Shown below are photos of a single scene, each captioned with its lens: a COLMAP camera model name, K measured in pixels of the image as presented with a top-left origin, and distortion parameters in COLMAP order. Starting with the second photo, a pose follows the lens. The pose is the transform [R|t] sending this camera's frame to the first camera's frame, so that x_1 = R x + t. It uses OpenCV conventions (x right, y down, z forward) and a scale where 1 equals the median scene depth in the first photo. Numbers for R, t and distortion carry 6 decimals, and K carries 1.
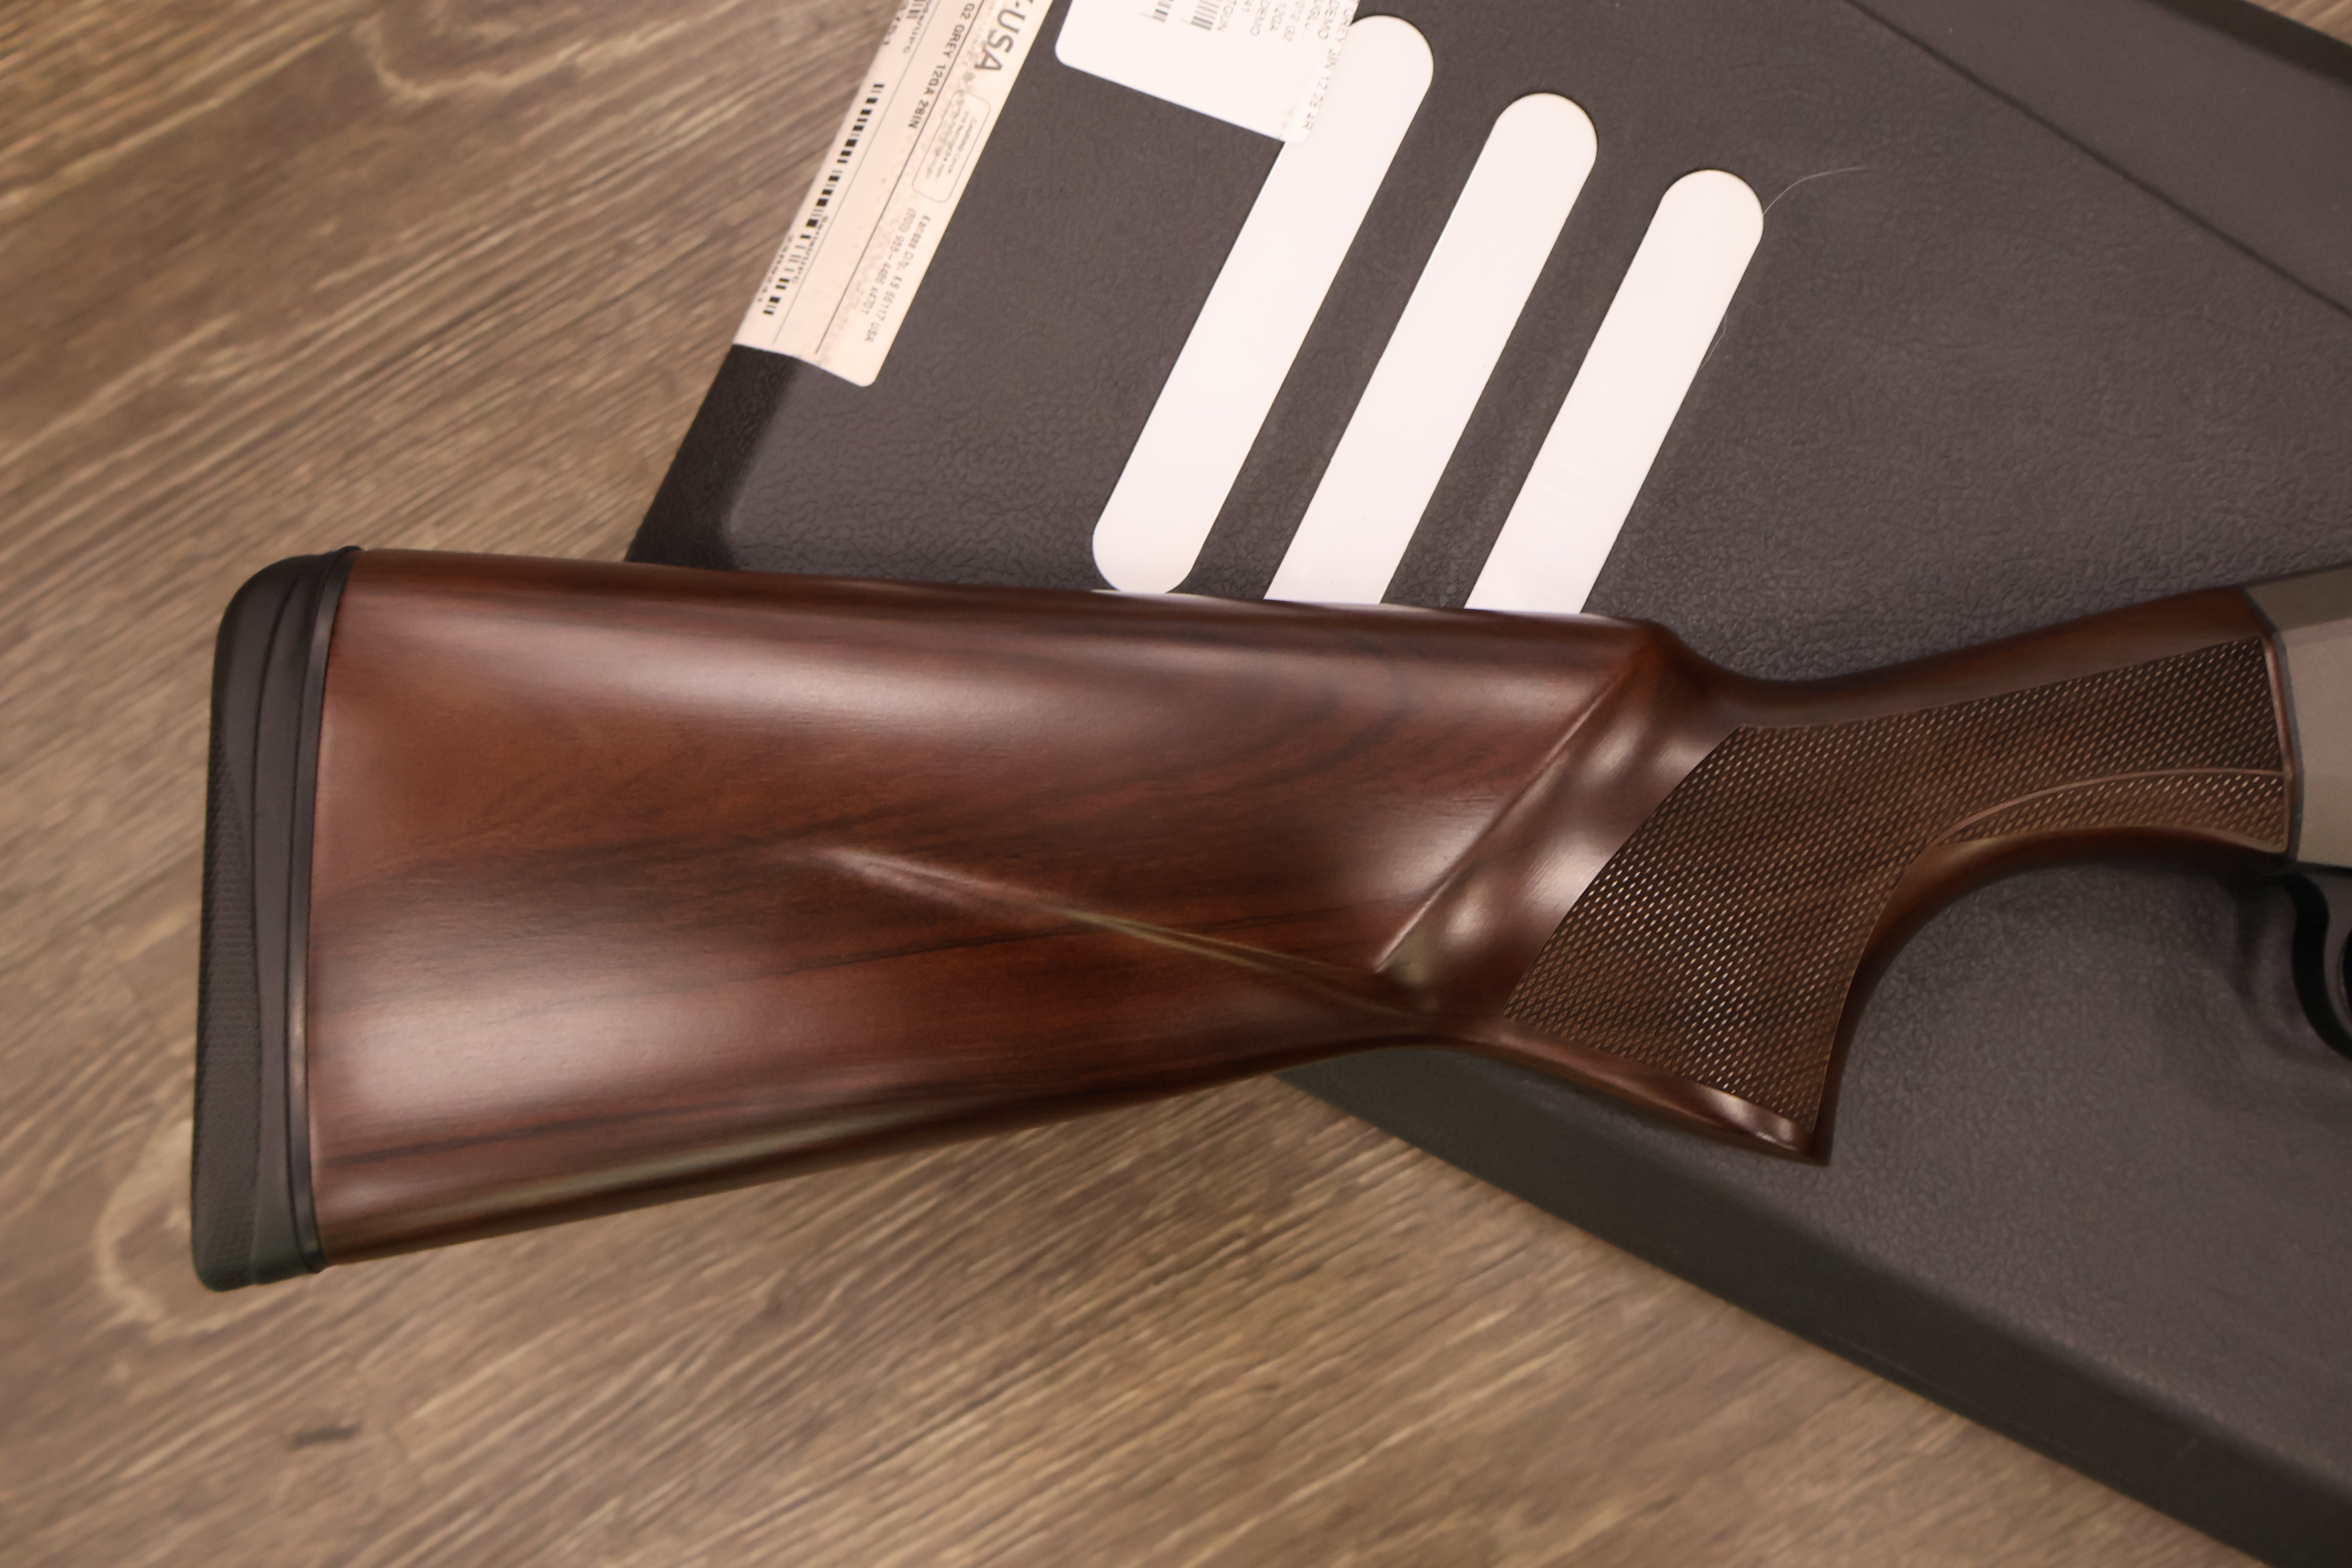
lens RADIAL K [[2089.0, 0, 1186.8], [0, 2089.0, 781.4], [0, 0, 1]] dist [0.011933, -0.016802]
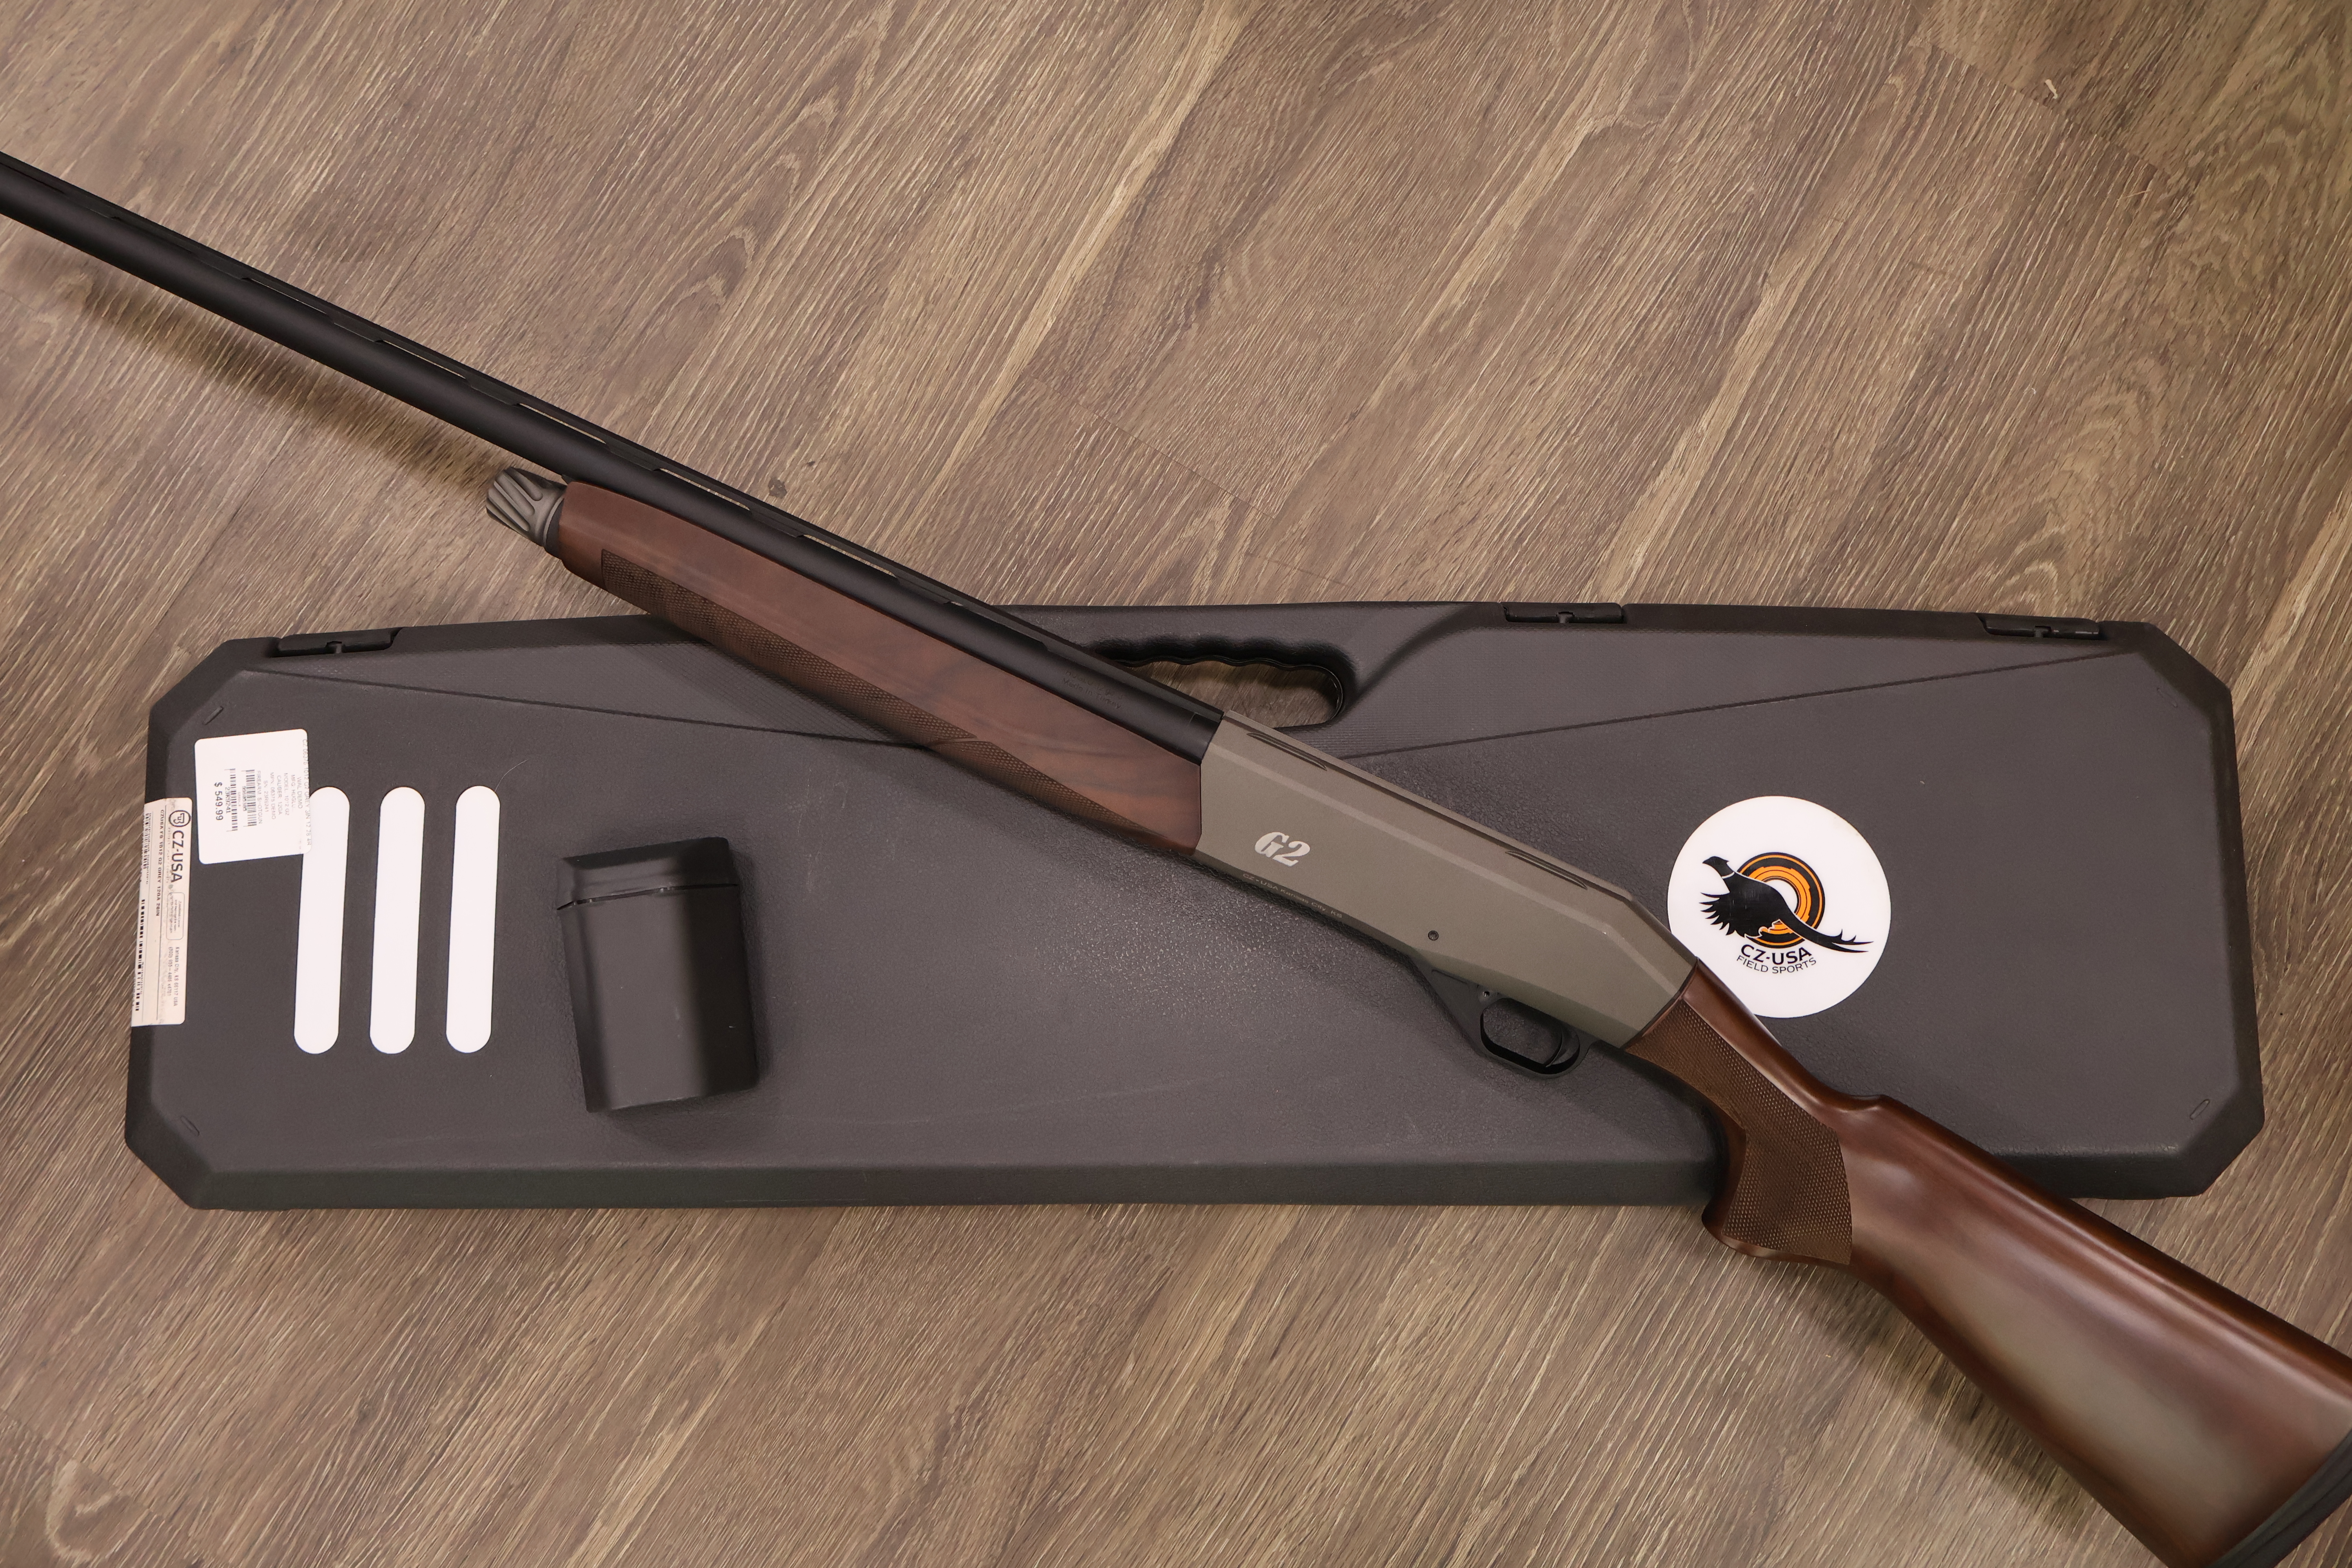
lens RADIAL K [[2038.5, 0, 1165.1], [0, 2038.5, 809.5], [0, 0, 1]] dist [0.003197, -0.000084]
pose [[0.898065, -0.434533, 0.068260, 0.774650], [0.438572, 0.896461, -0.063339, 0.225487], [-0.033669, 0.086819, 0.995655, -1.330546]]
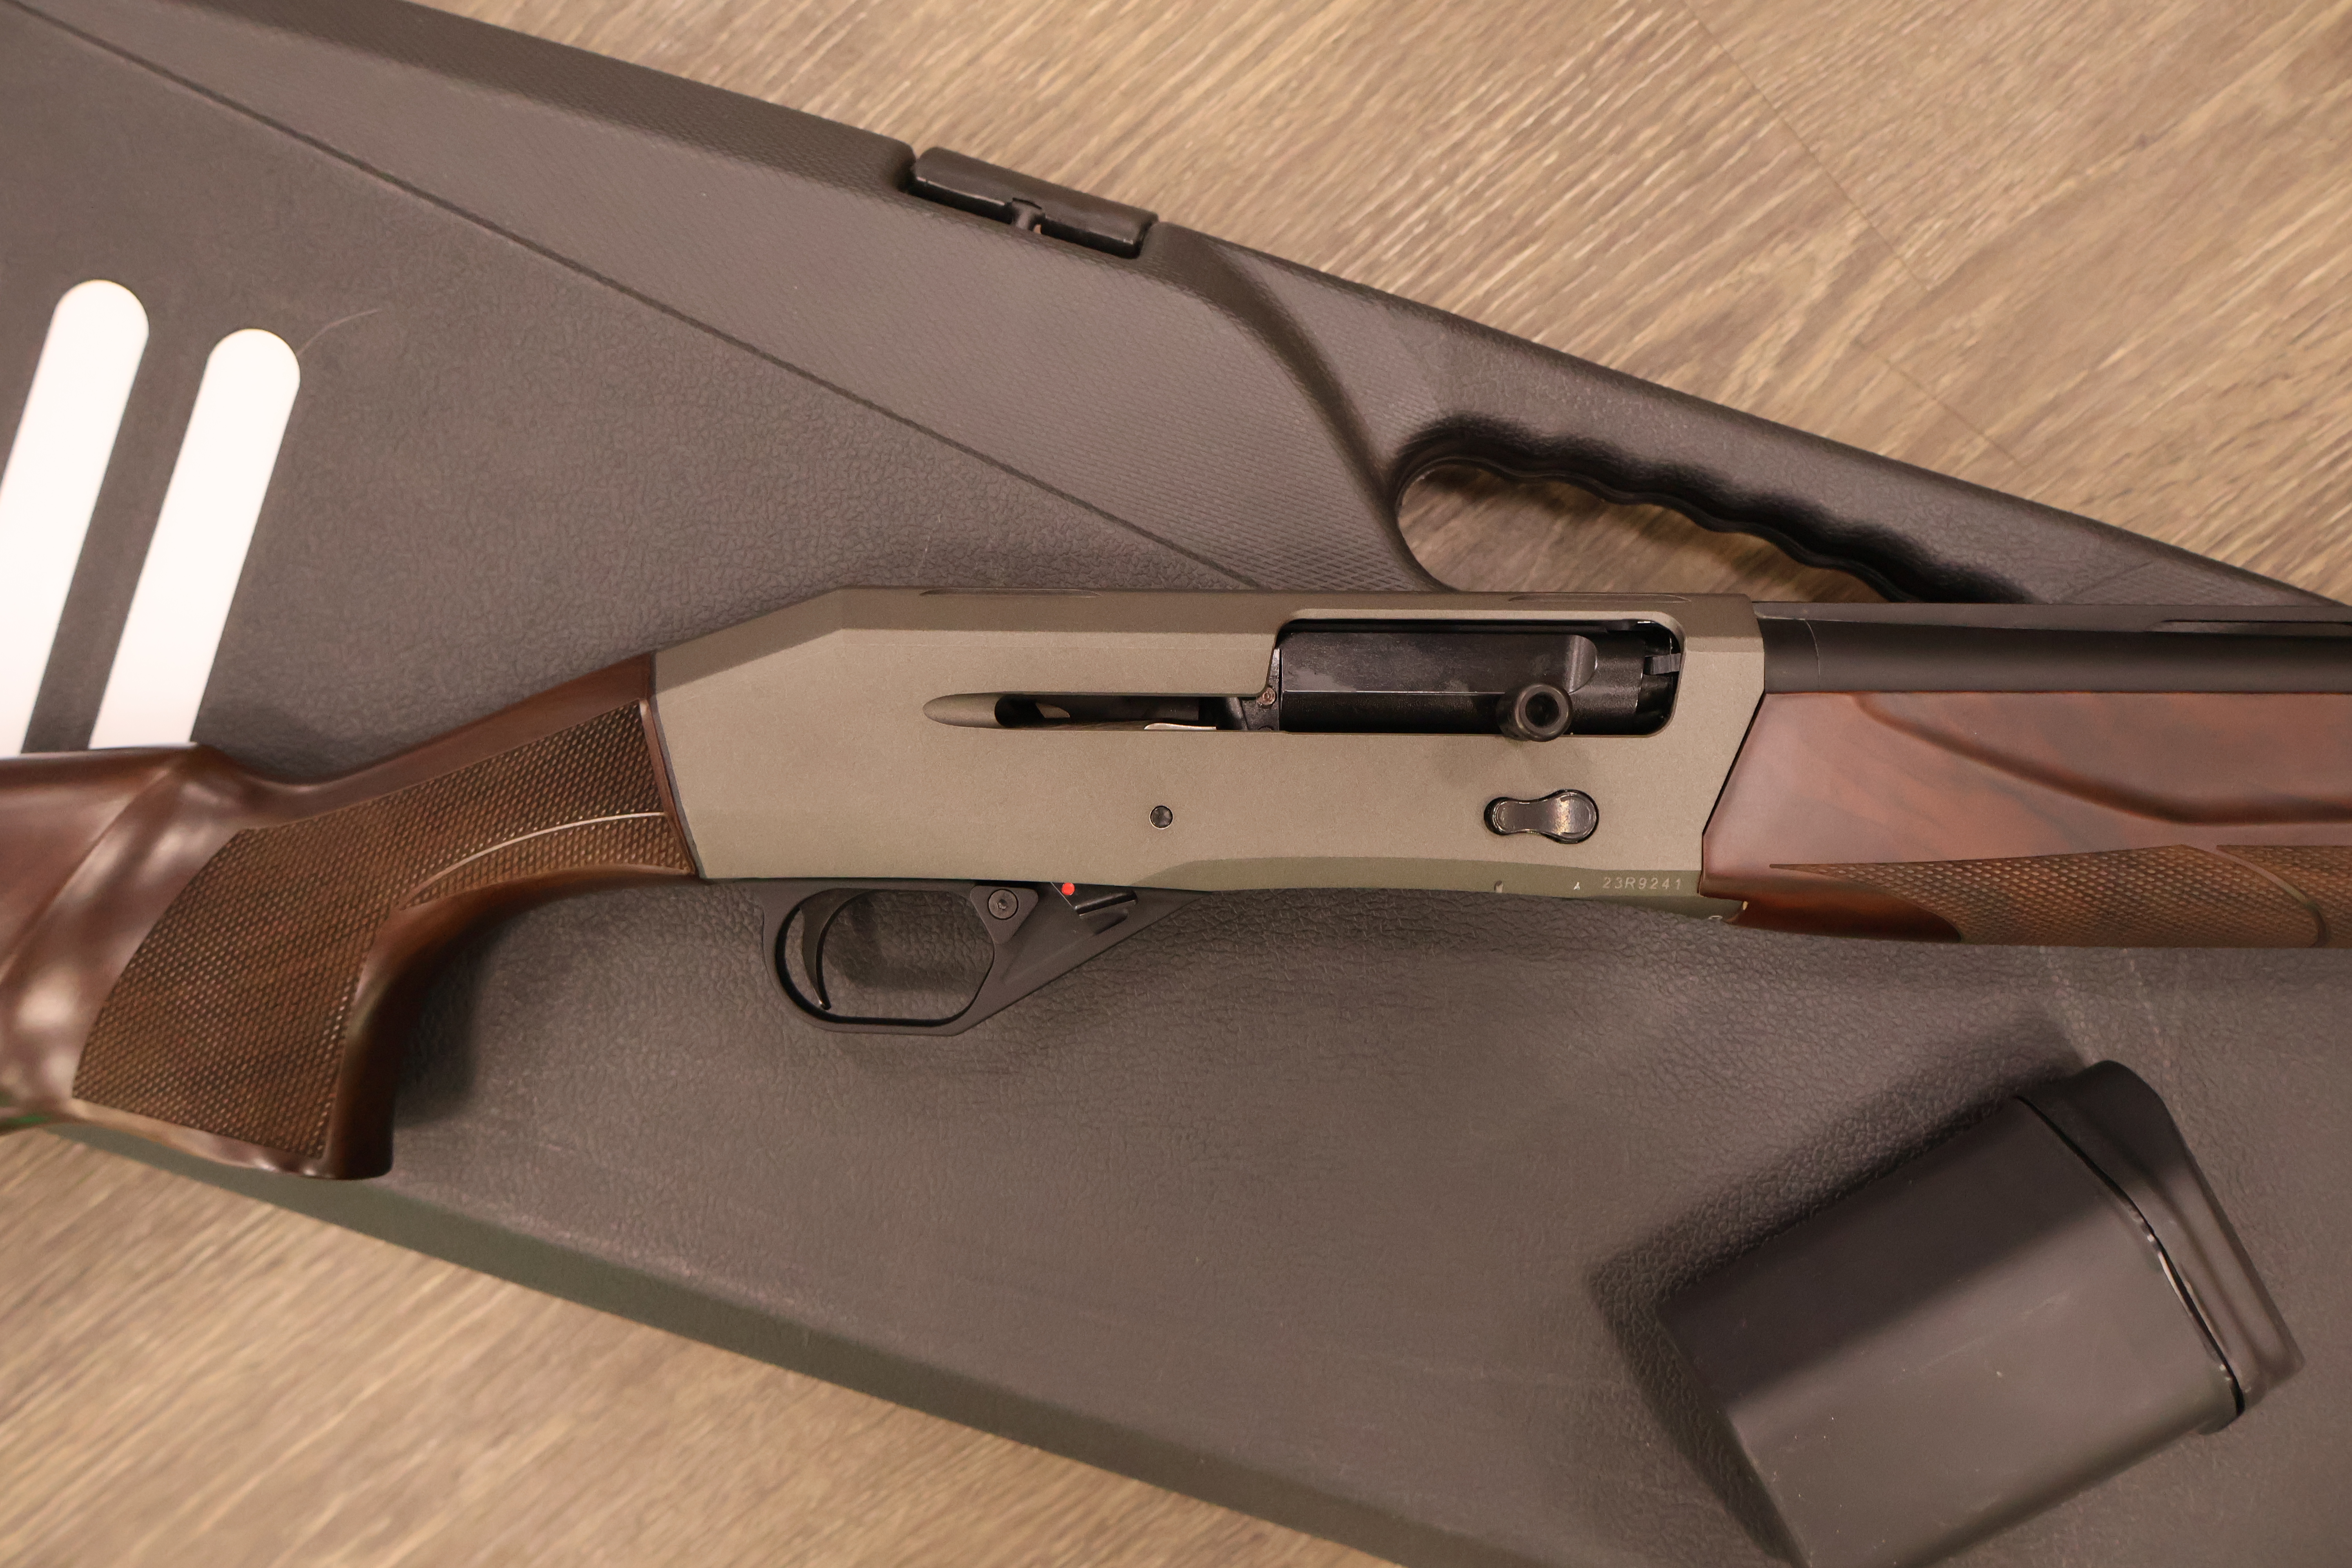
lens RADIAL K [[2054.8, 0, 1176.0], [0, 2054.8, 784.0], [0, 0, 1]] dist [0.017660, -0.007925]
pose [[0.990080, -0.139460, 0.017100, 0.680902], [0.137559, 0.986910, 0.084174, -0.067958], [-0.028615, -0.080986, 0.996304, -0.161791]]
